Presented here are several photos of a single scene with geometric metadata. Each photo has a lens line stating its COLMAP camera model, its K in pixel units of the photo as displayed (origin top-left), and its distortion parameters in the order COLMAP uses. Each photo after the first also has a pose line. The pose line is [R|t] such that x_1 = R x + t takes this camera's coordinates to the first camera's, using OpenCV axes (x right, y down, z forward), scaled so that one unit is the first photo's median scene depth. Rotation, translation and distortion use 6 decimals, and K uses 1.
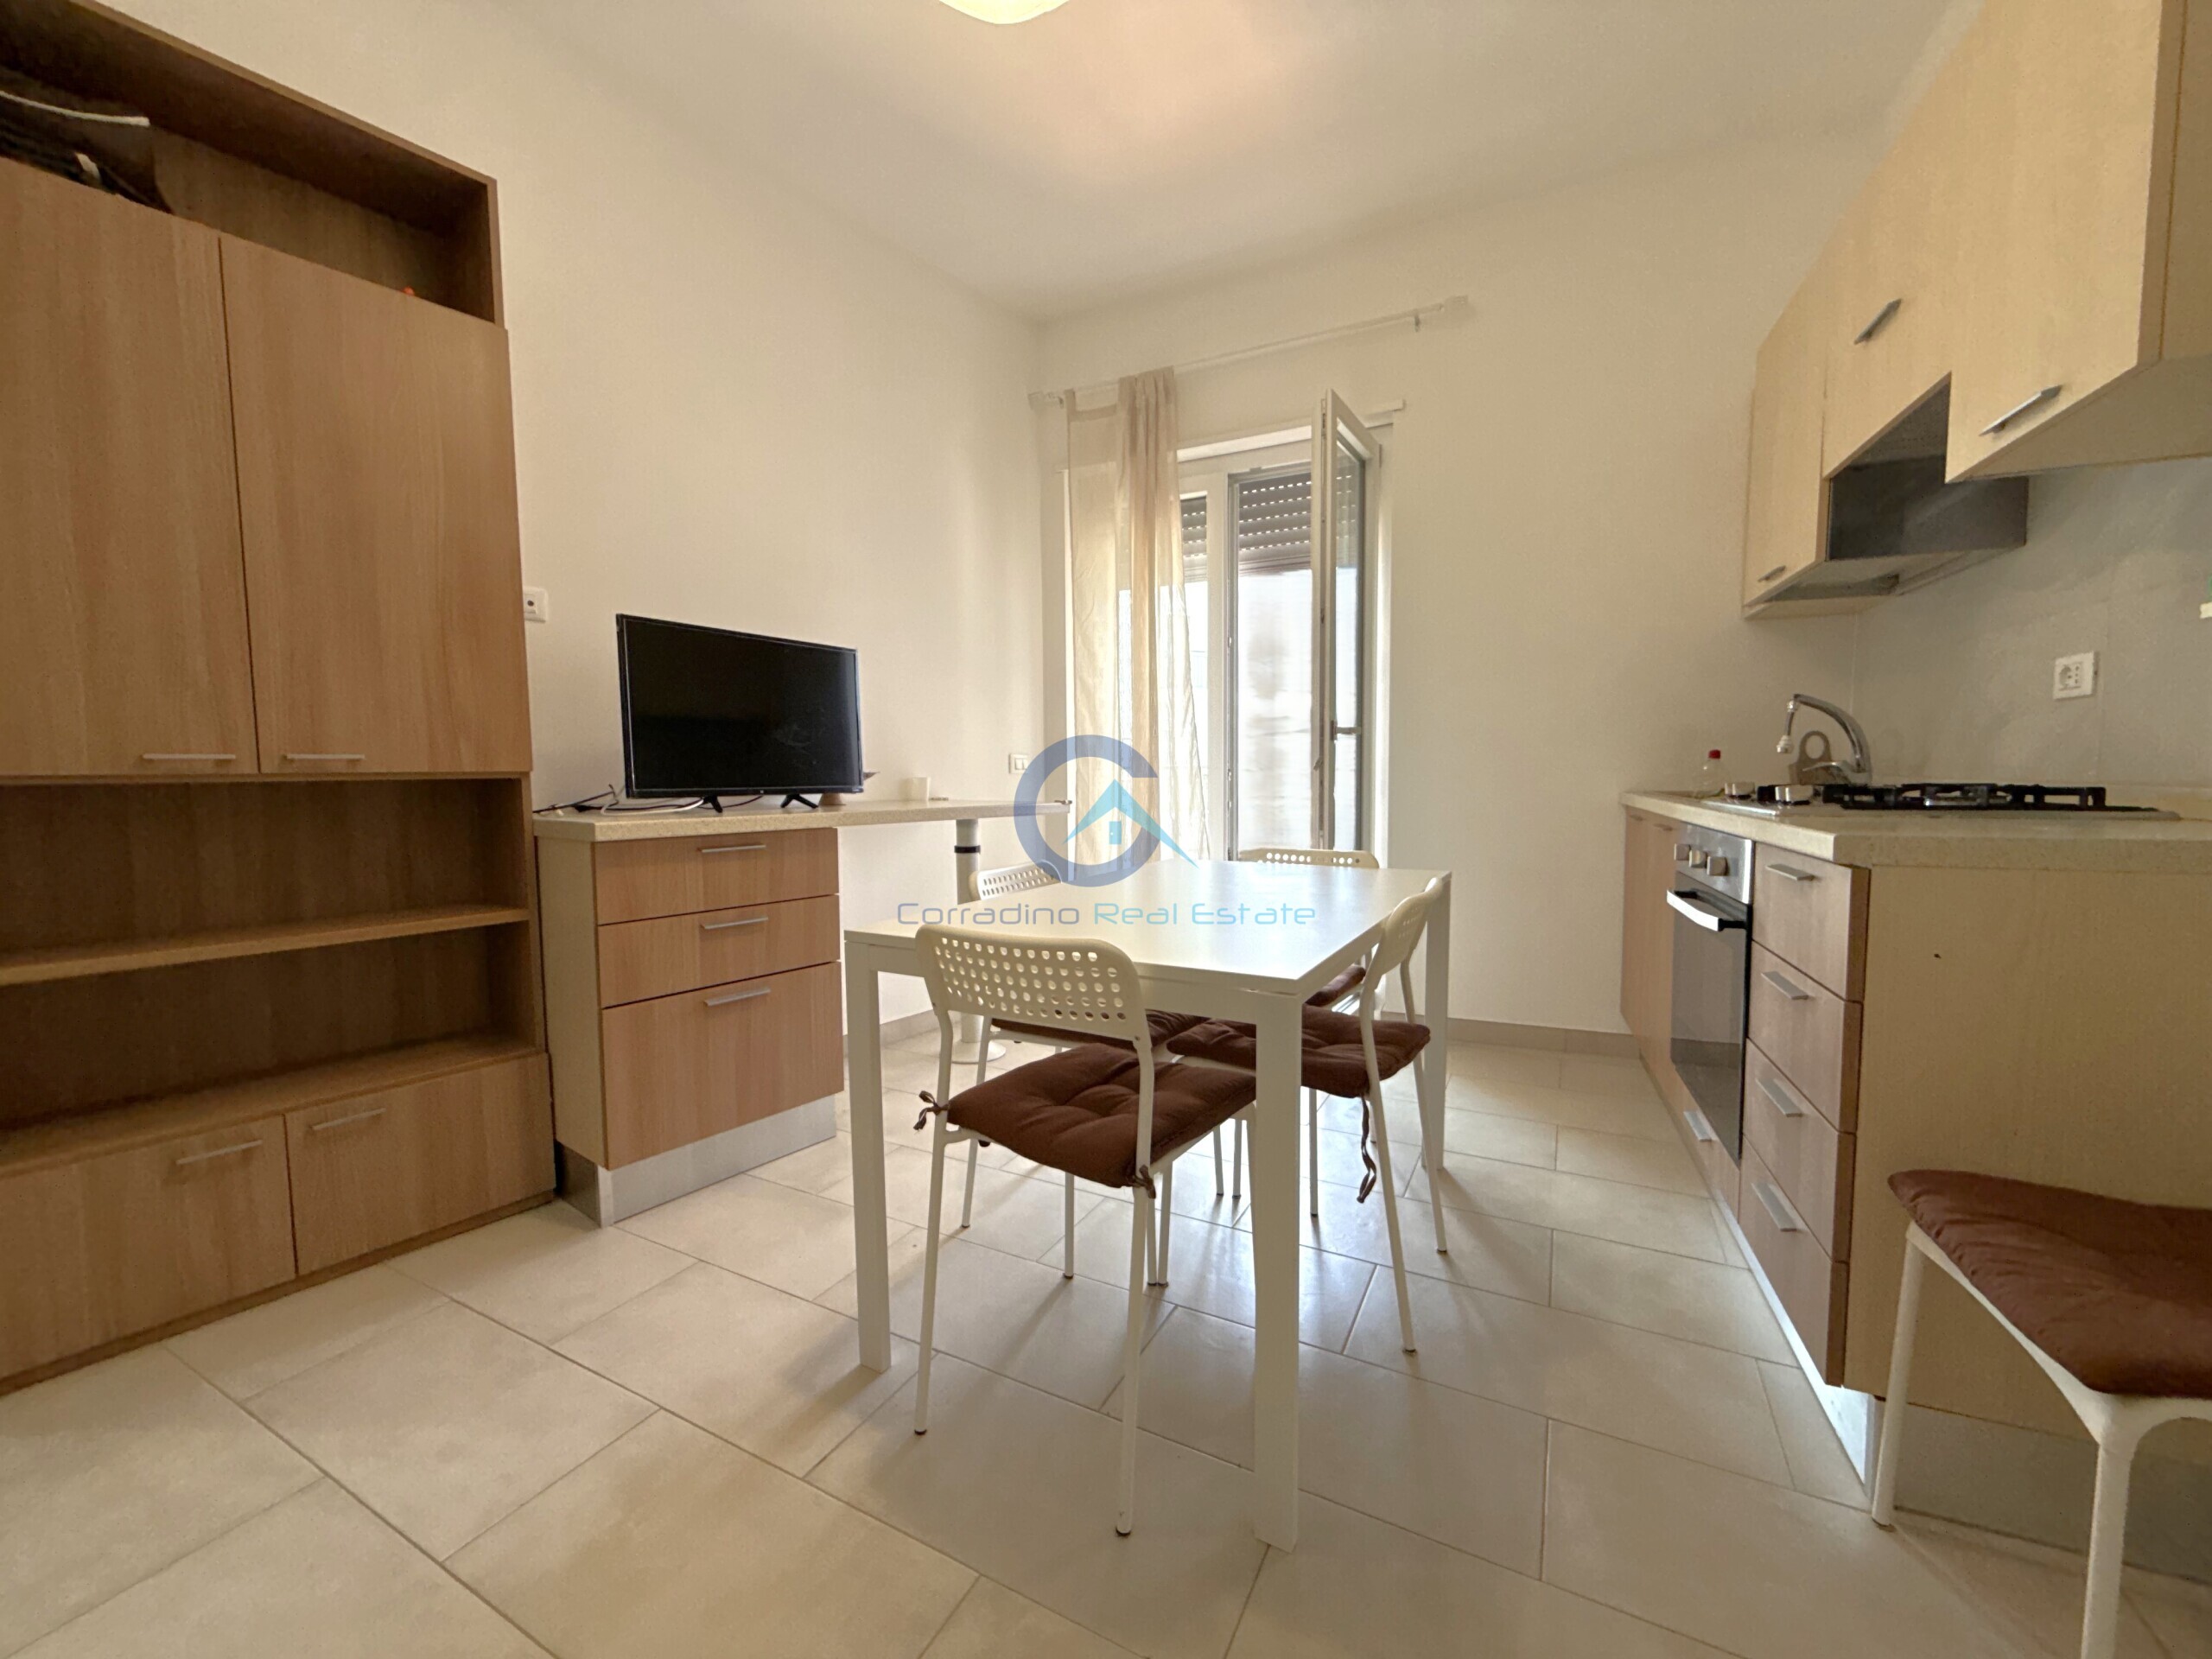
lens RADIAL K [[832.3, 0, 1099.2], [0, 832.3, 834.3], [0, 0, 1]] dist [-0.011139, 0.000016]
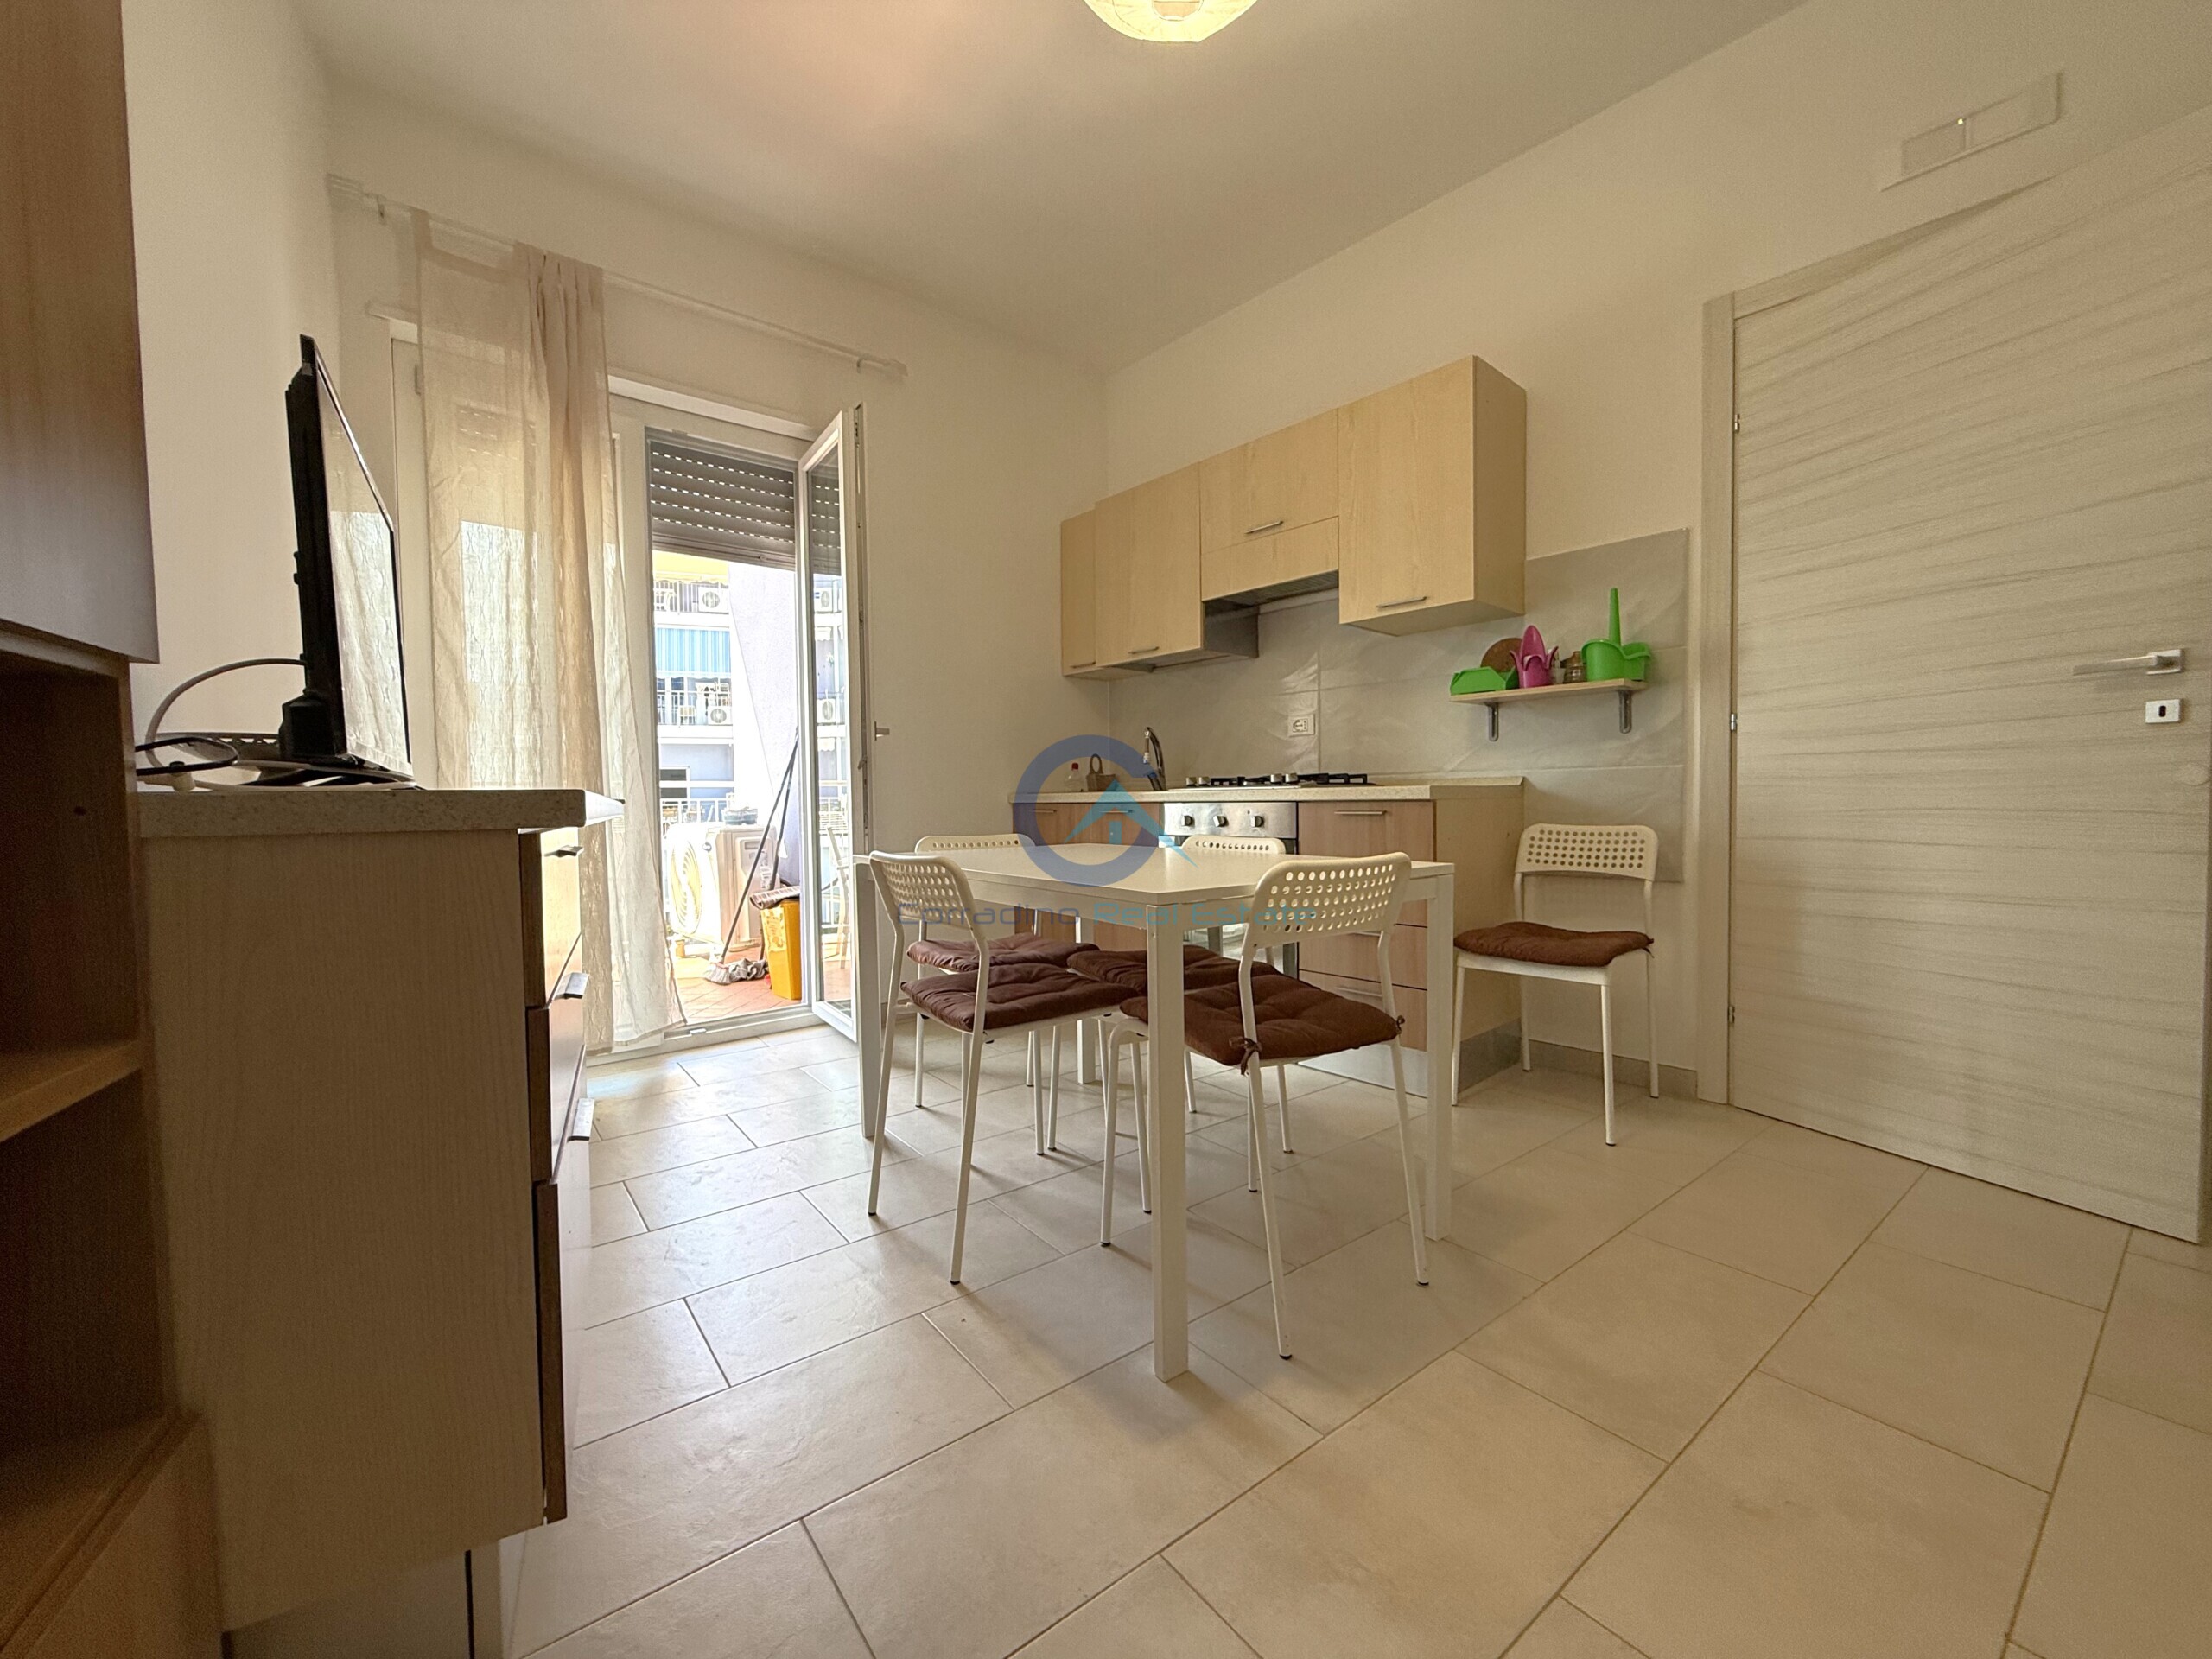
lens RADIAL K [[832.3, 0, 1099.2], [0, 832.3, 834.3], [0, 0, 1]] dist [-0.011139, 0.000016]
pose [[0.457649, -0.038061, 0.888318, -0.606557], [0.074692, 0.997198, 0.004245, 0.022680], [-0.885990, 0.064407, 0.459209, 0.342070]]
